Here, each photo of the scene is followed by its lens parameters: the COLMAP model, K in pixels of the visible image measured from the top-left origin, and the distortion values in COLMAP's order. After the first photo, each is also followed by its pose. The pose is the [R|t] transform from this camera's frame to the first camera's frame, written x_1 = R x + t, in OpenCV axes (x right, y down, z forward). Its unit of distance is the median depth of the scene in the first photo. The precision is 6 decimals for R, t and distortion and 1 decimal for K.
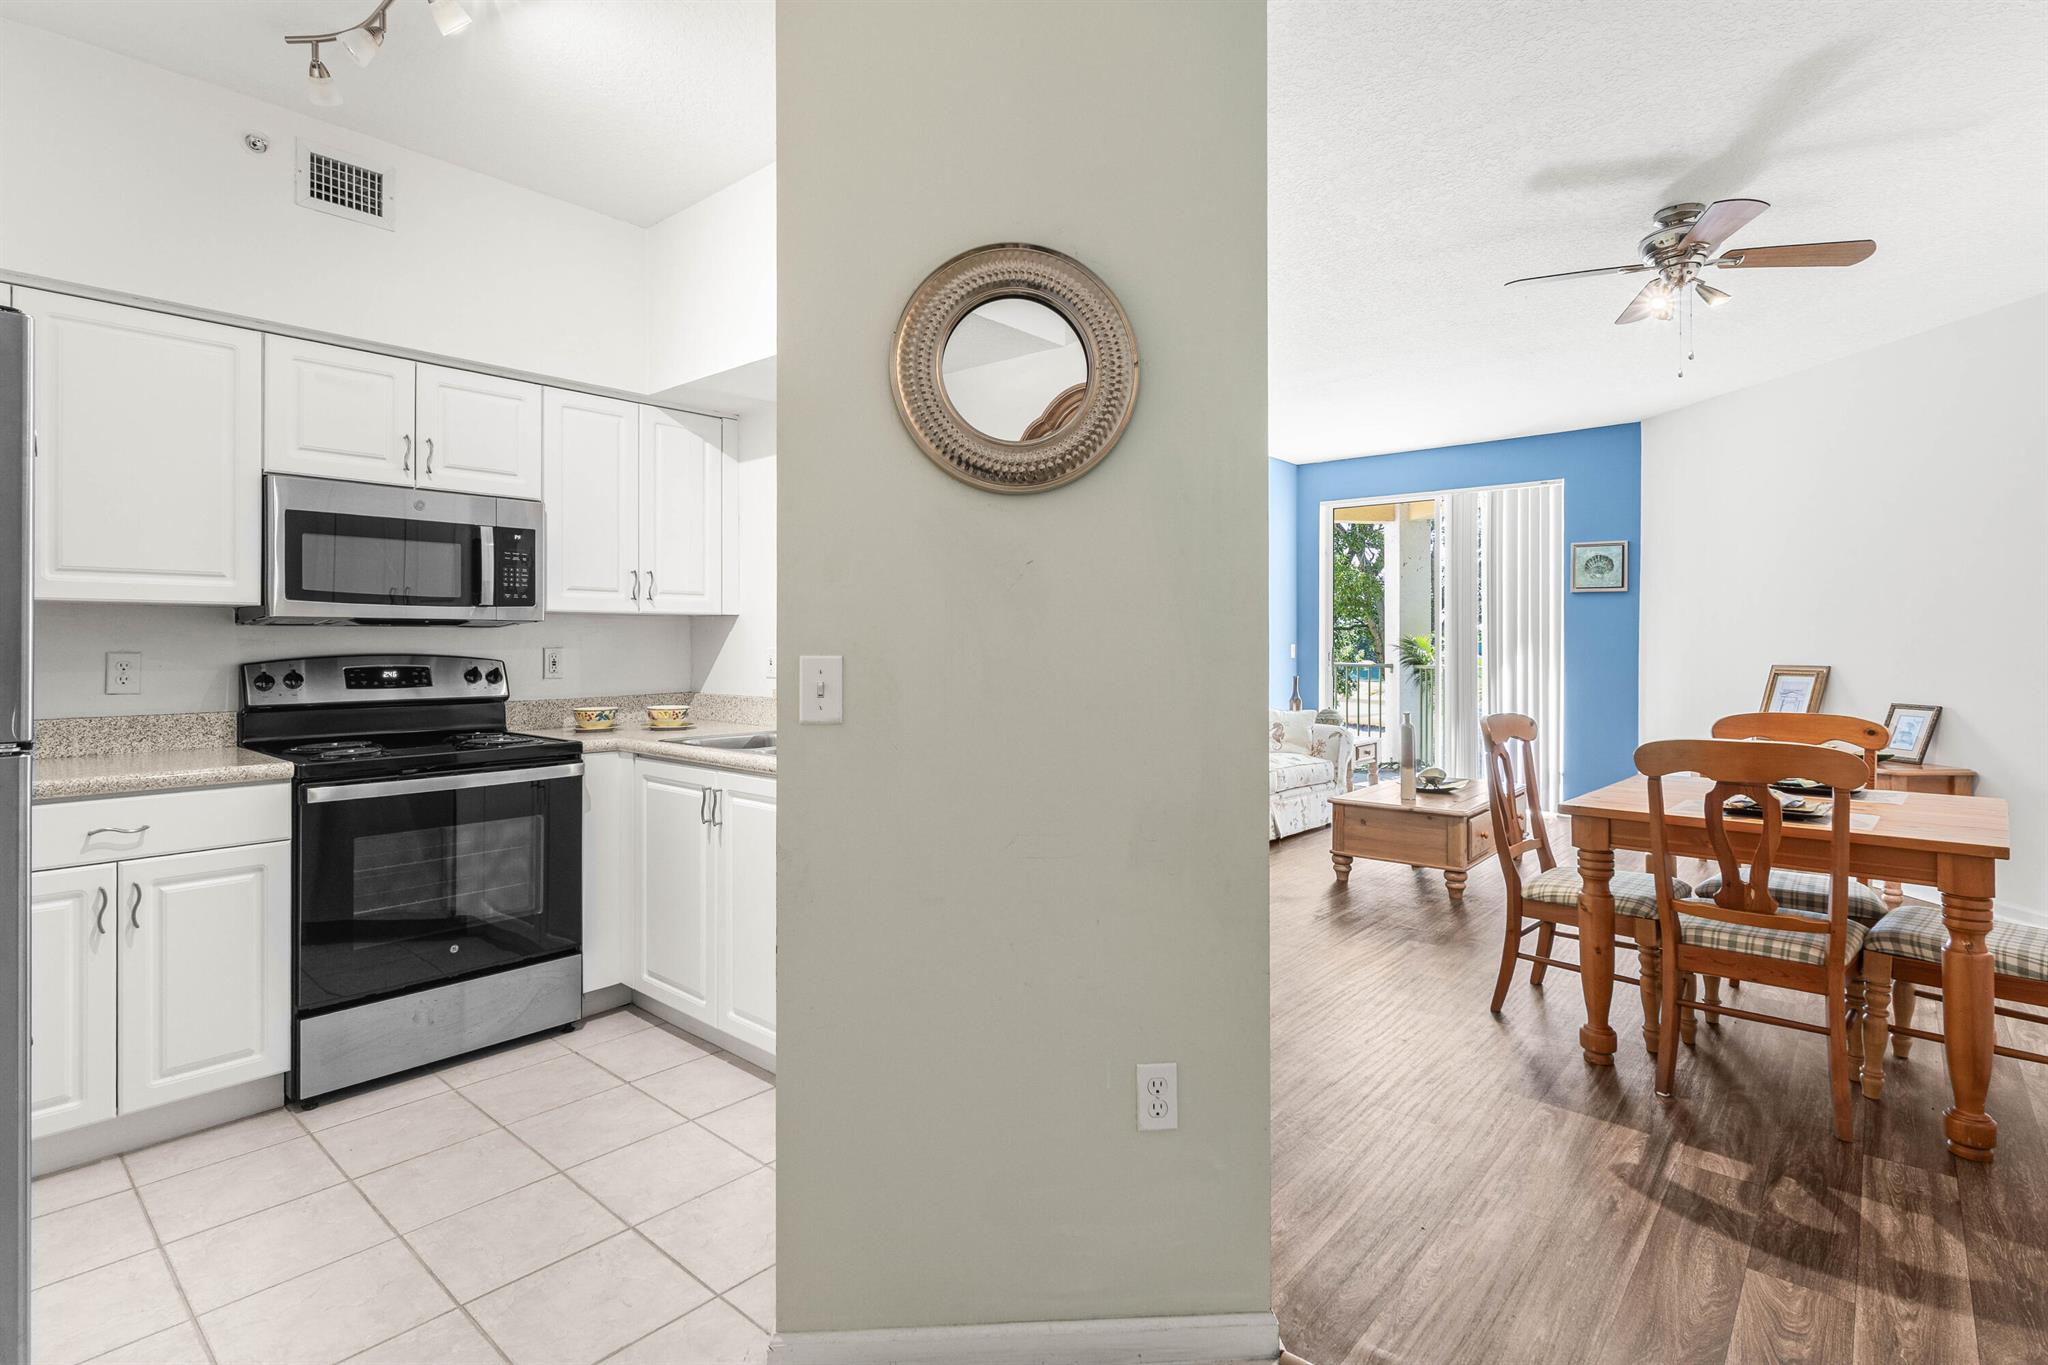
lens RADIAL K [[989.3, 0, 1012.6], [0, 989.3, 648.4], [0, 0, 1]] dist [-0.001428, -0.001323]
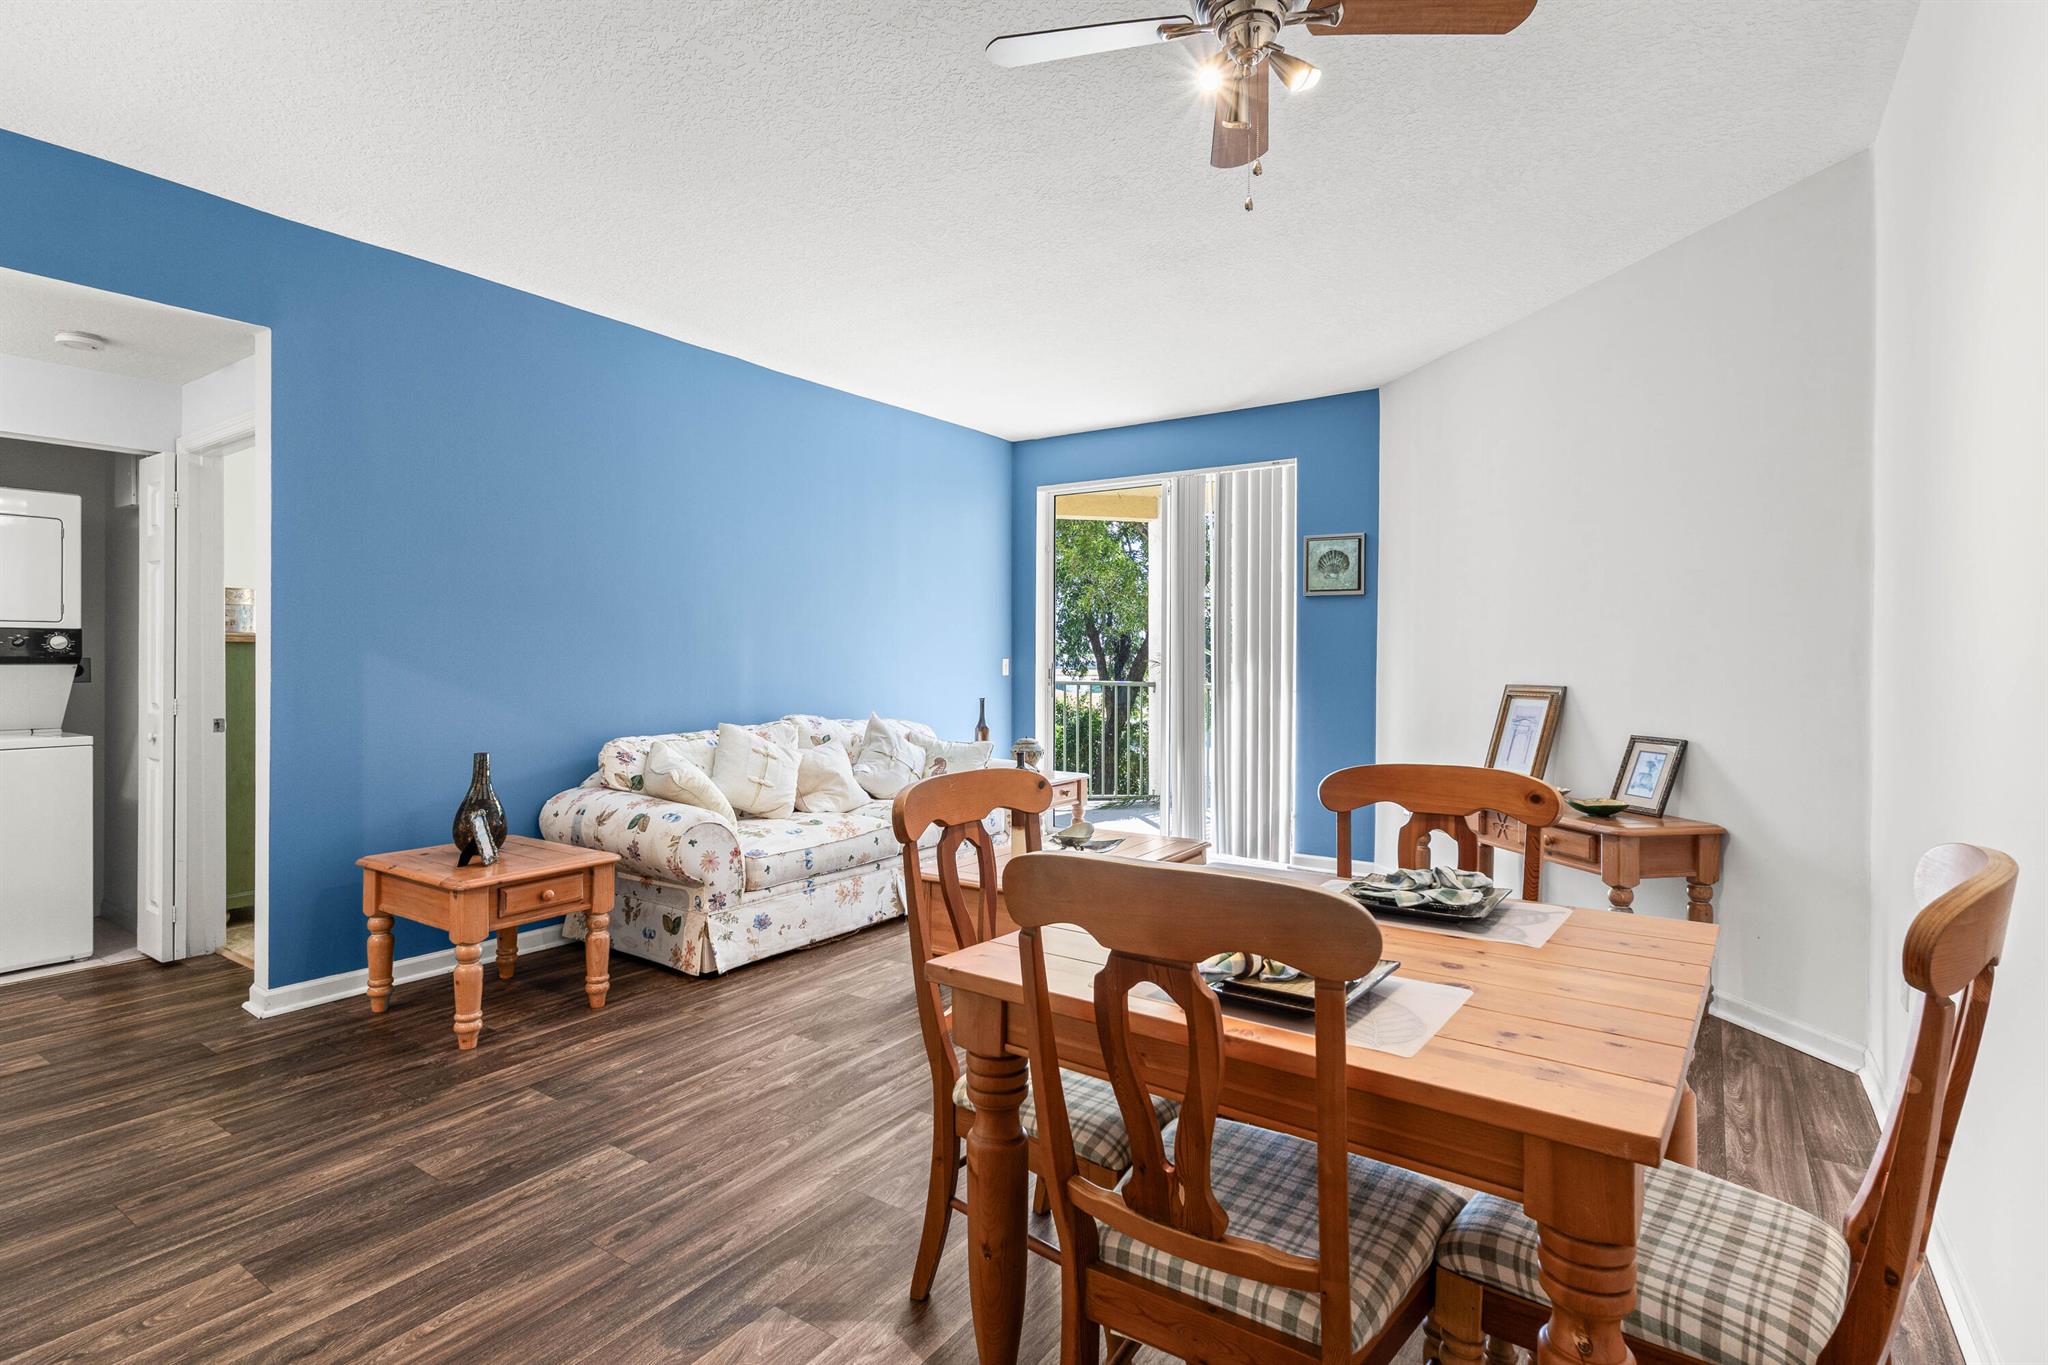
lens RADIAL K [[995.6, 0, 1014.6], [0, 995.6, 672.6], [0, 0, 1]] dist [-0.002348, -0.000757]
pose [[0.993237, -0.000439, 0.116100, 0.329405], [-0.000453, 0.999971, 0.007654, 0.001287], [-0.116100, -0.007655, 0.993208, 0.293934]]
